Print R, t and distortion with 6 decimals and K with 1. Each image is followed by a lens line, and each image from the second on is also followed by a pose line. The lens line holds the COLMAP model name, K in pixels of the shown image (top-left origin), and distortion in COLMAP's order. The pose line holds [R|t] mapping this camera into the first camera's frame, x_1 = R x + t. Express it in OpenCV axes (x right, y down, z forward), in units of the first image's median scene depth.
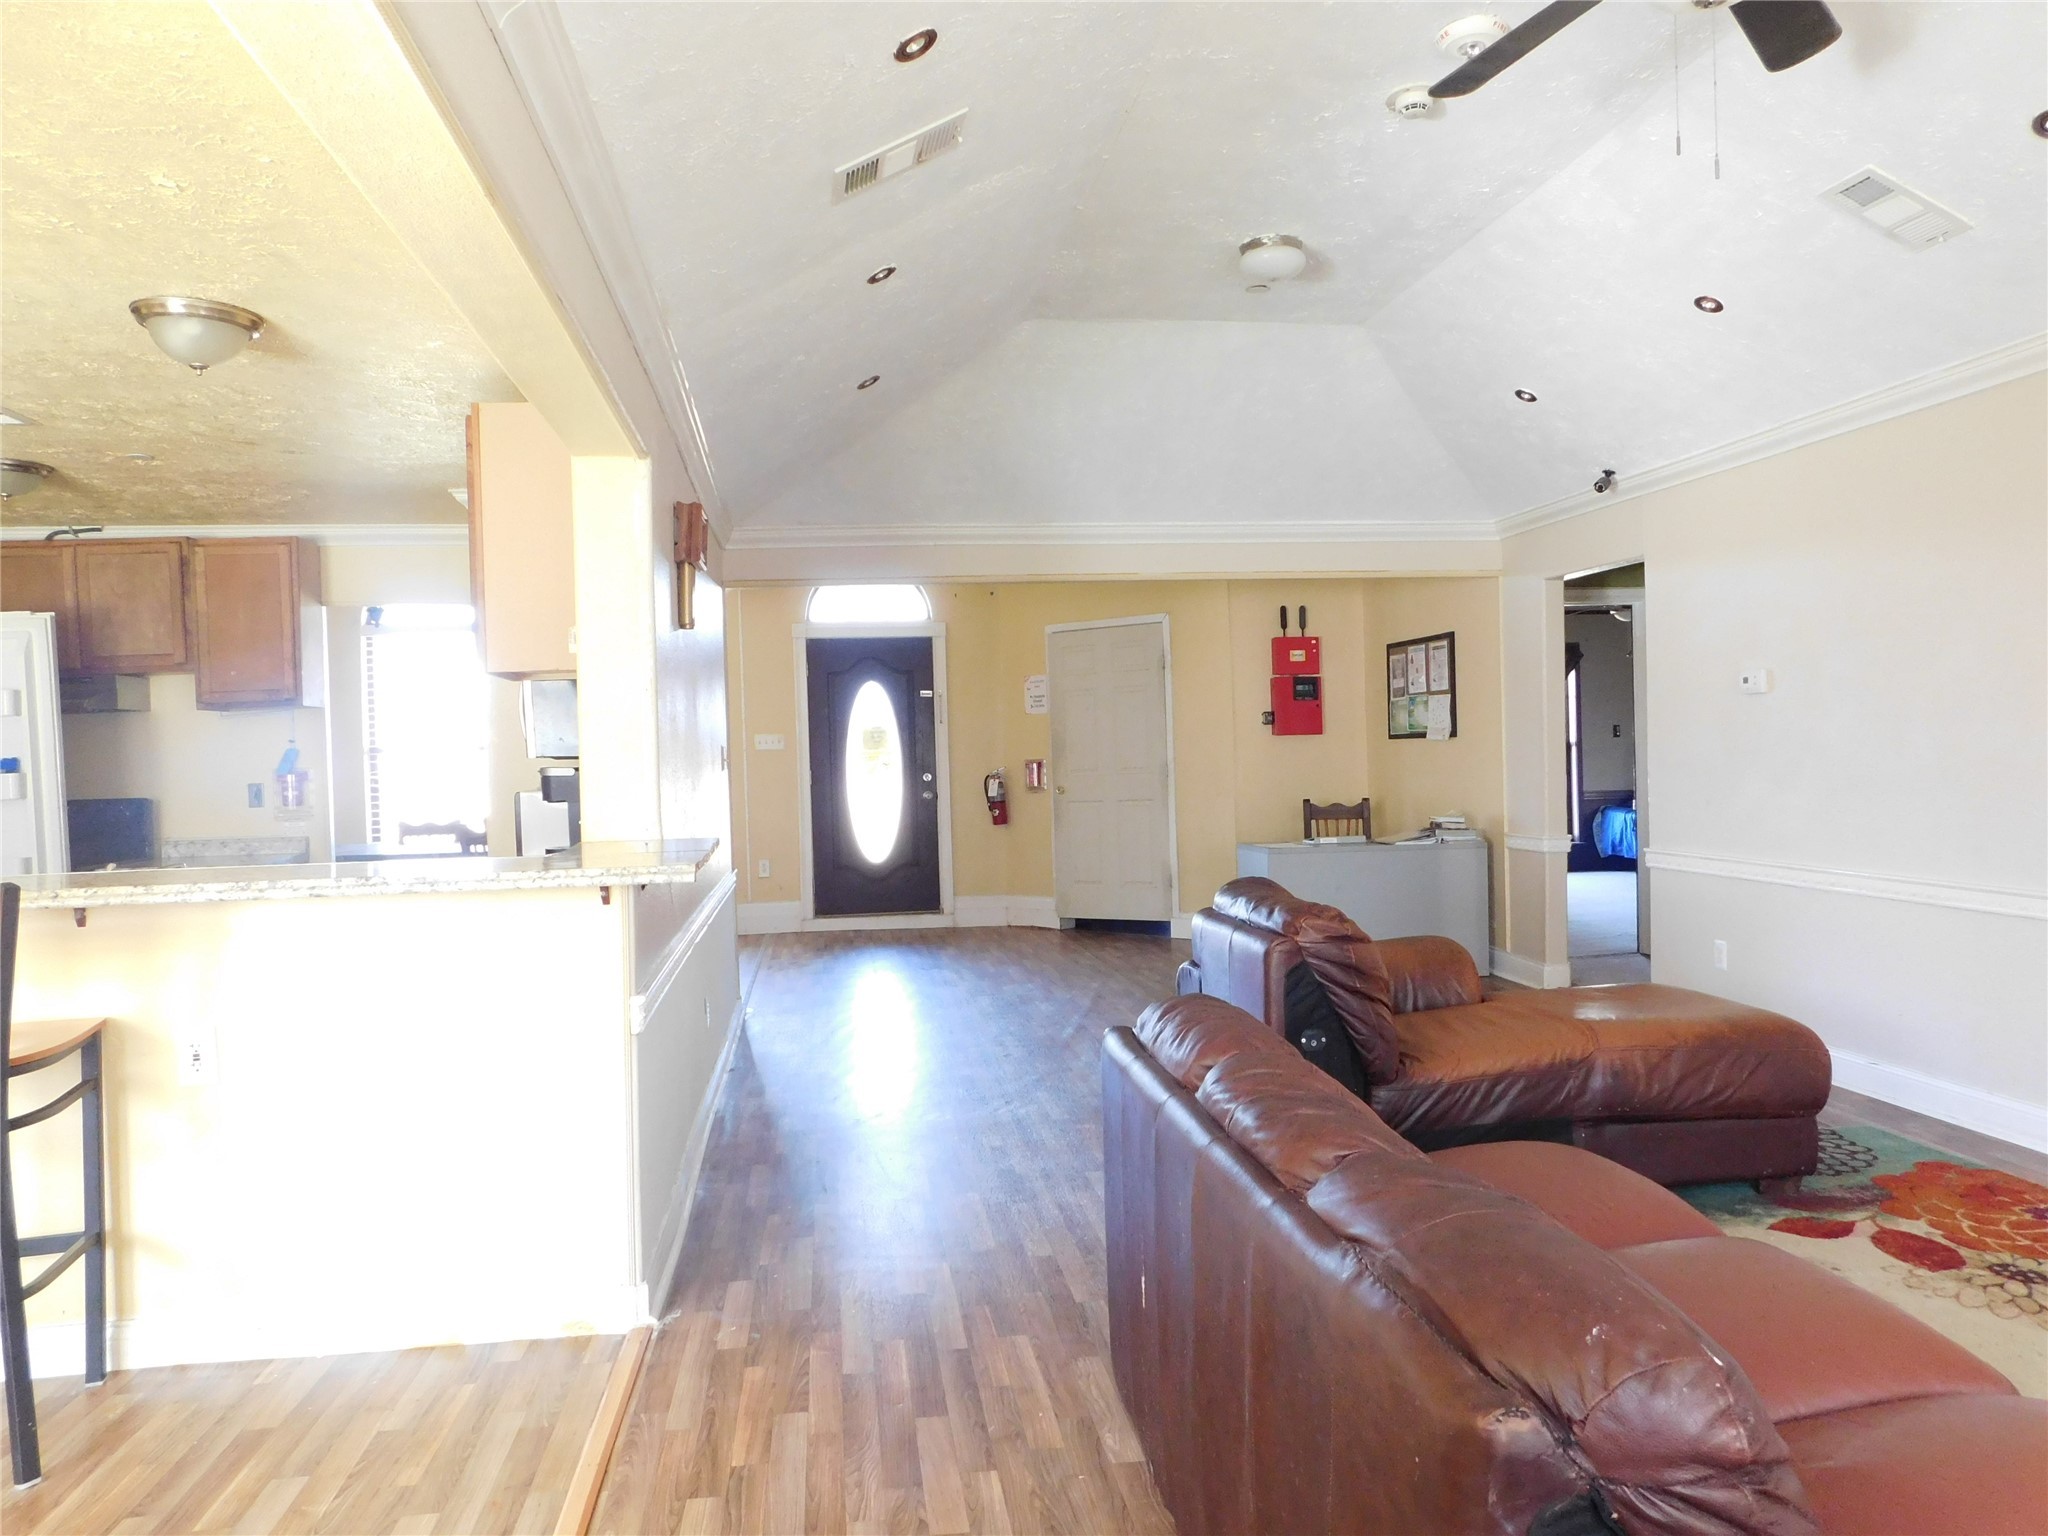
lens RADIAL K [[1366.0, 0, 1019.8], [0, 1366.0, 752.0], [0, 0, 1]] dist [-0.064272, 0.054553]
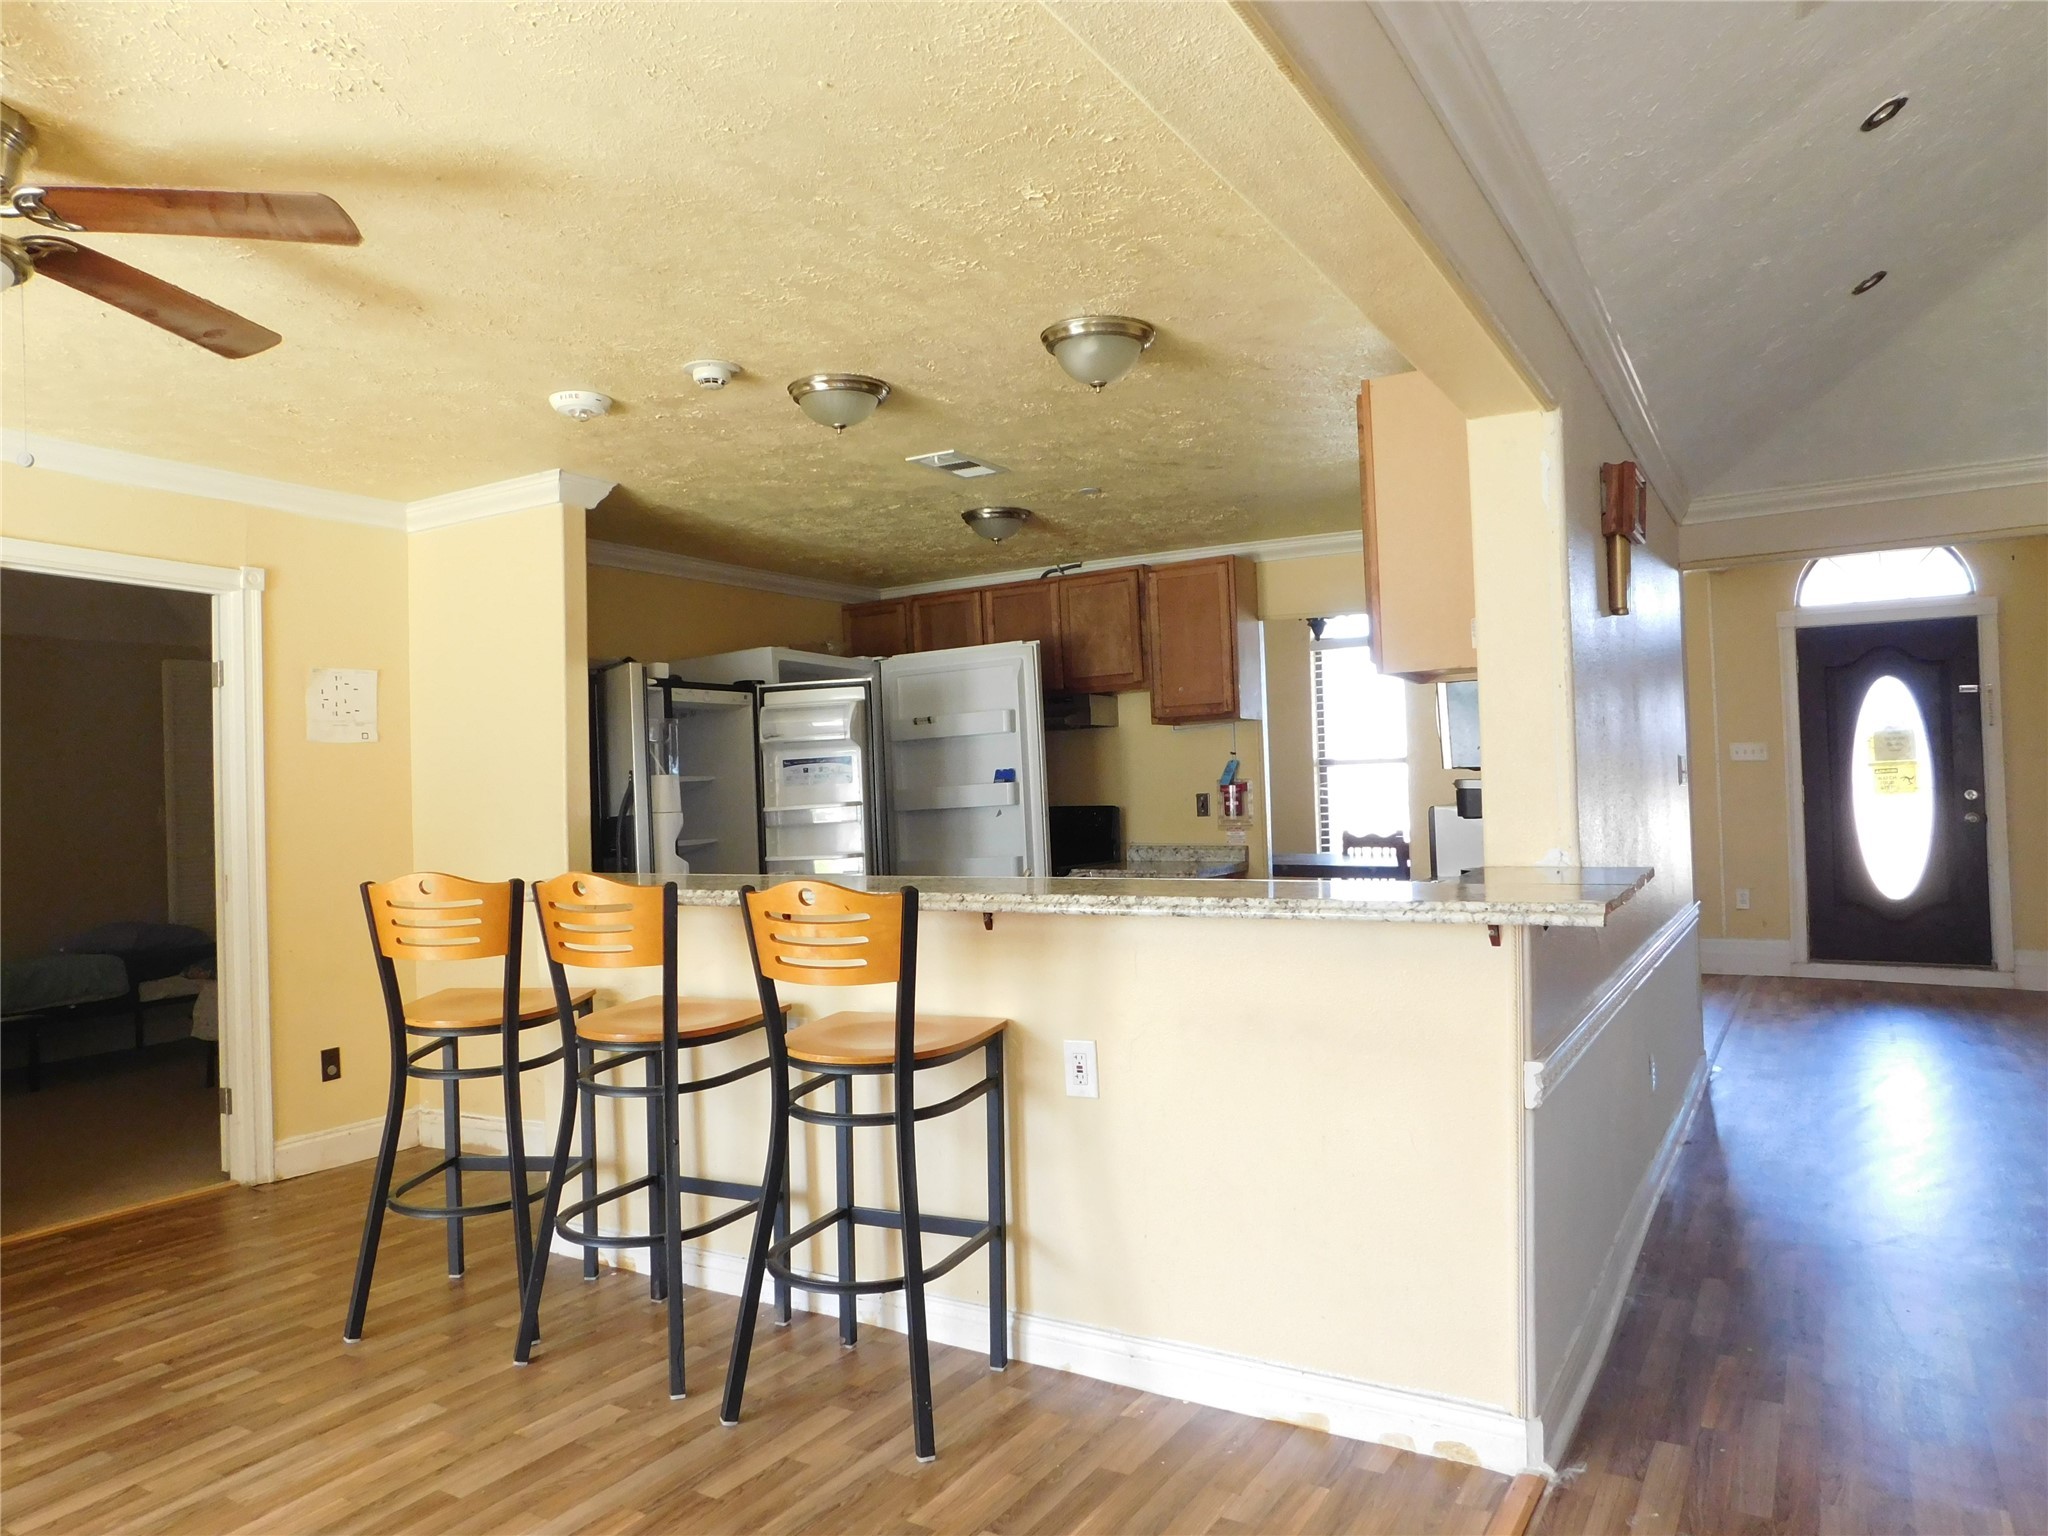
lens RADIAL K [[1366.0, 0, 1019.8], [0, 1366.0, 752.0], [0, 0, 1]] dist [-0.064272, 0.054553]
pose [[0.773504, -0.007937, -0.633742, -0.004718], [0.002083, 0.999948, -0.009981, 0.001745], [0.633788, 0.006400, 0.773480, 0.132062]]
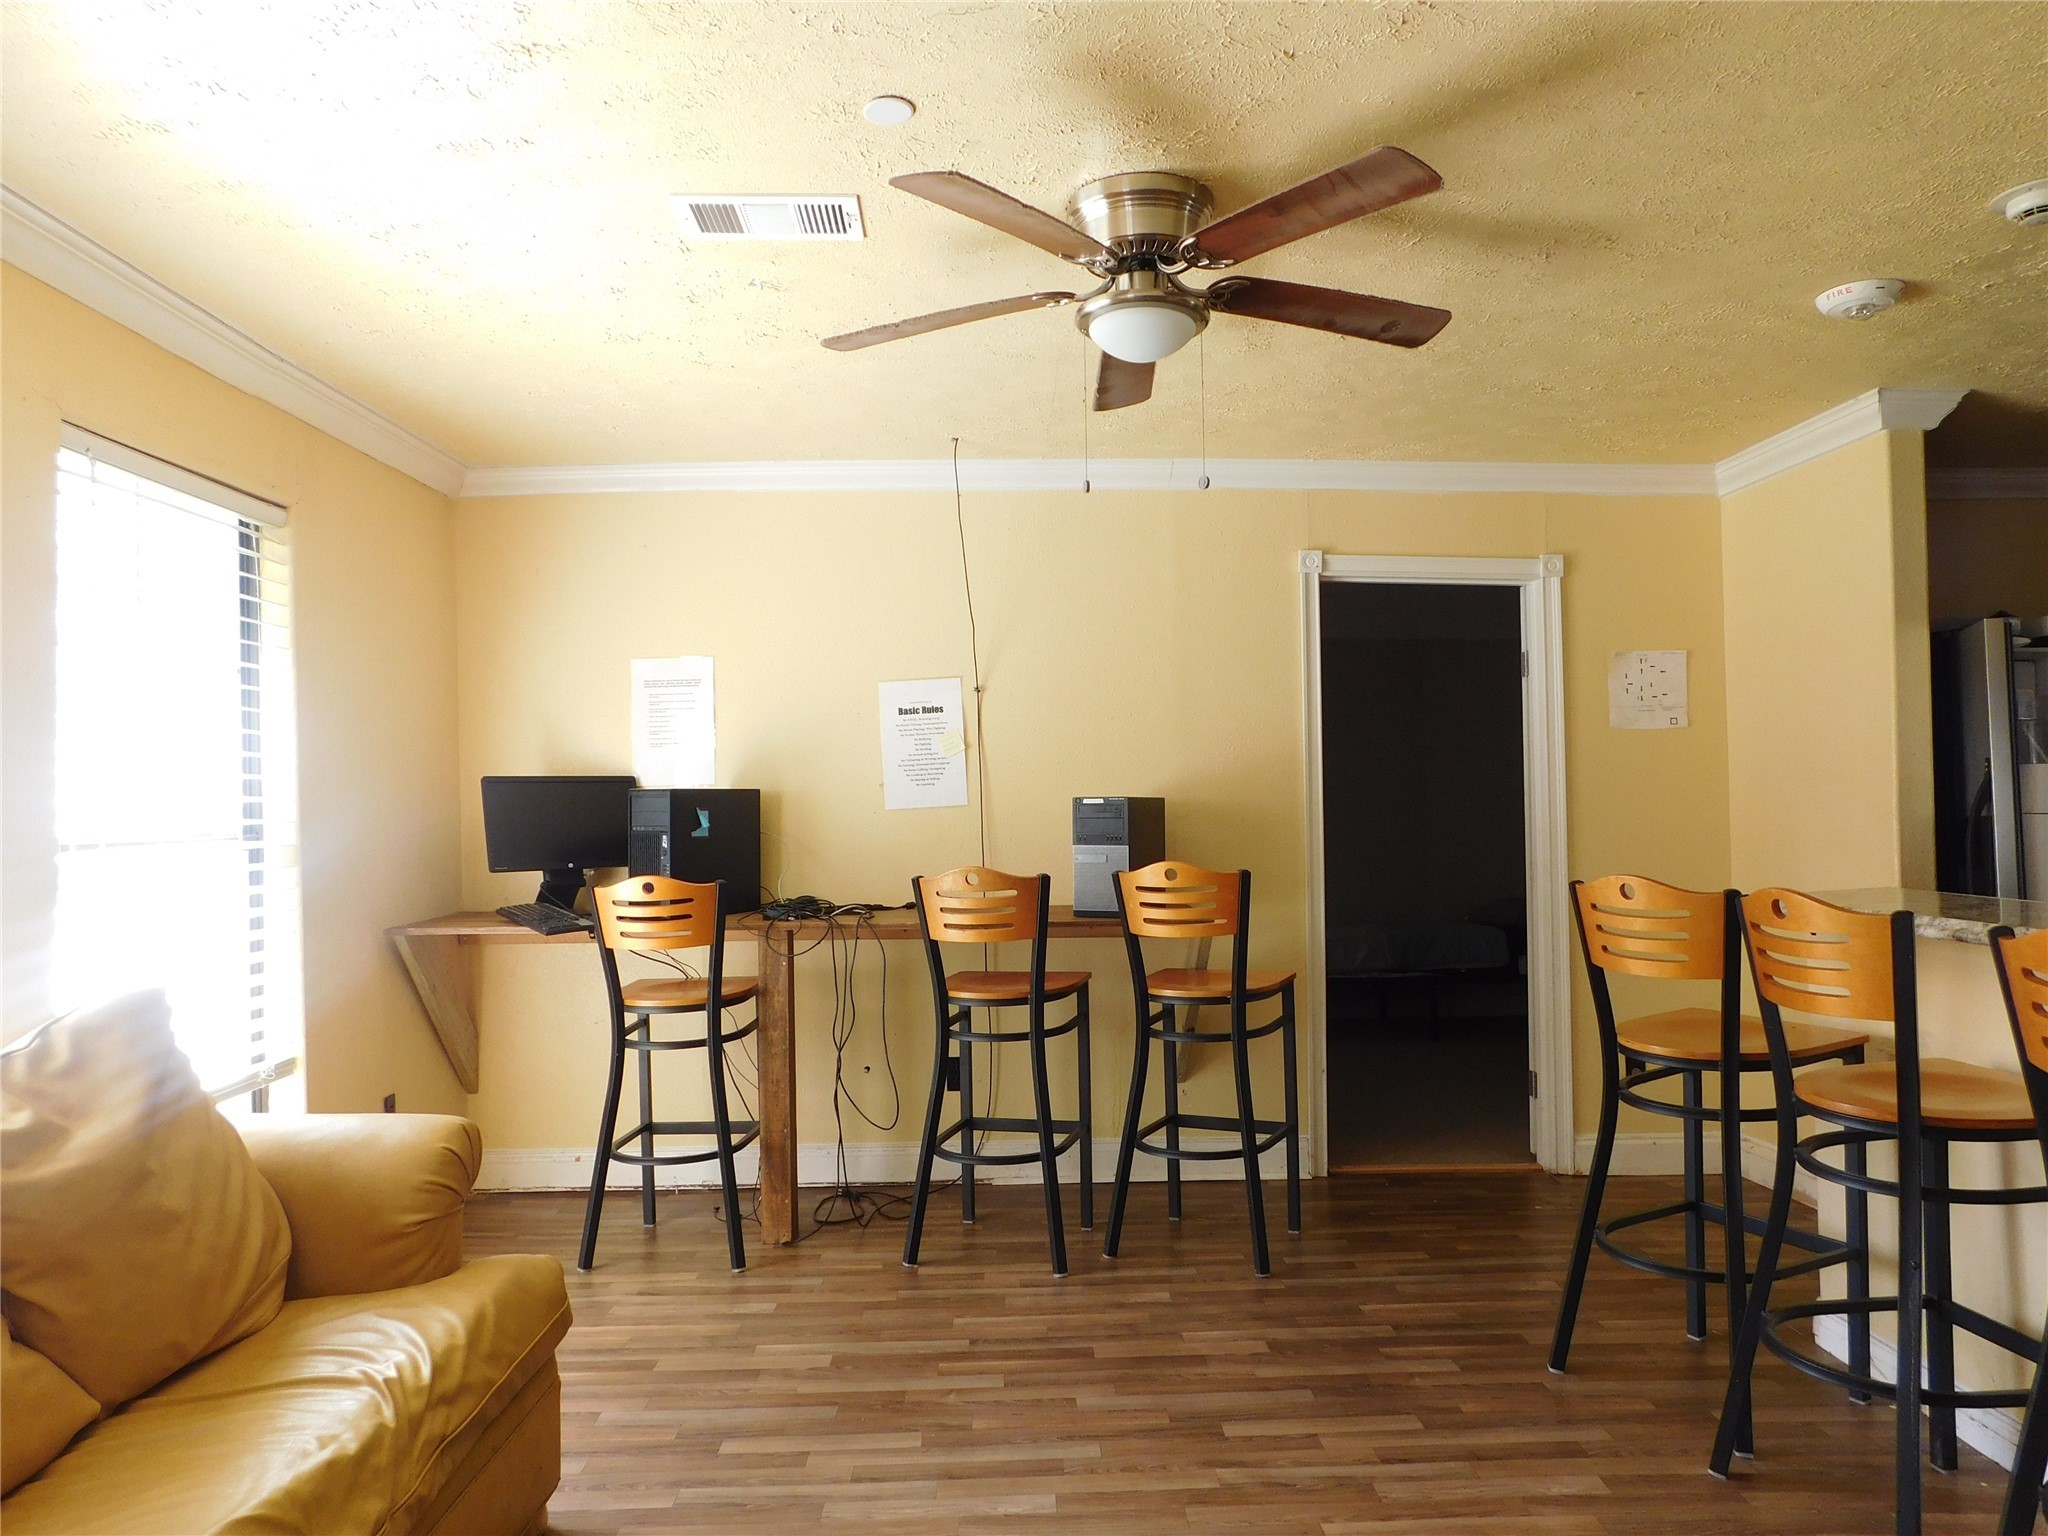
lens RADIAL K [[1380.4, 0, 1029.5], [0, 1380.4, 754.7], [0, 0, 1]] dist [0.006721, 0.001329]
pose [[-0.096351, -0.001068, -0.995347, -0.034453], [0.003973, 0.999991, -0.001457, 0.001078], [0.995340, -0.004095, -0.096345, 0.320553]]
